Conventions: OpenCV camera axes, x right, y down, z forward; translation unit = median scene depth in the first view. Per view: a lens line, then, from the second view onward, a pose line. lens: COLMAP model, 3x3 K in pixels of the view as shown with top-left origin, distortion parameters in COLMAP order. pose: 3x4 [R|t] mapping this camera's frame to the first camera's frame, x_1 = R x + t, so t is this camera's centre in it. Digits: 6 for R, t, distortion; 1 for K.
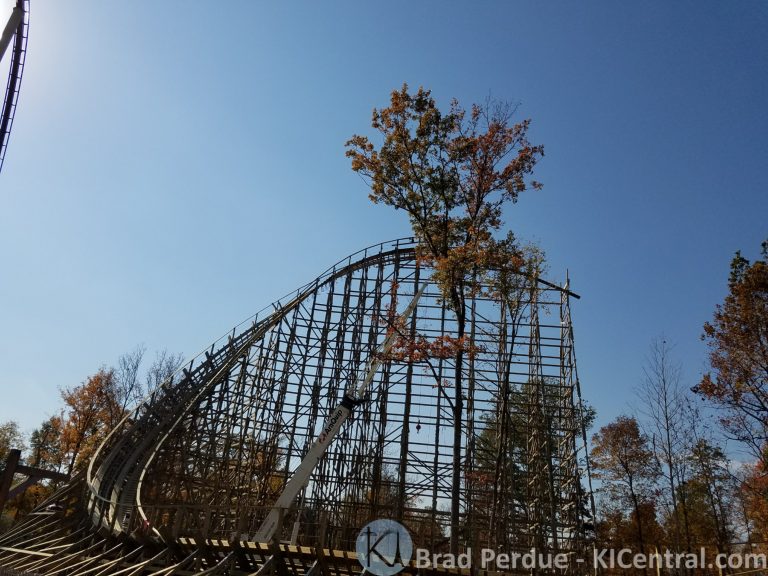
lens RADIAL K [[595.9, 0, 386.6], [0, 595.9, 273.5], [0, 0, 1]] dist [0.094963, -0.157295]
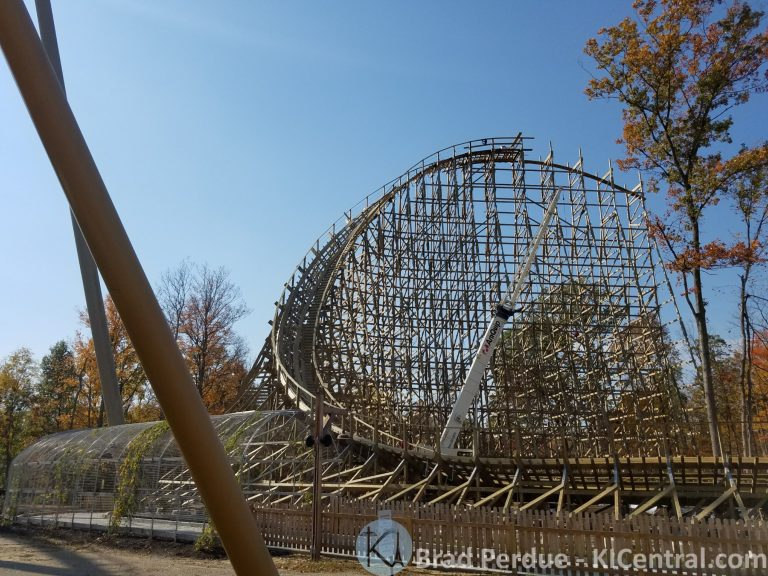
lens RADIAL K [[610.4, 0, 373.5], [0, 610.4, 284.8], [0, 0, 1]] dist [0.194997, -0.388096]
pose [[0.987374, -0.037142, 0.153992, -0.292753], [0.008107, 0.982698, 0.185037, -0.016273], [-0.158200, -0.181452, 0.970591, 0.032751]]
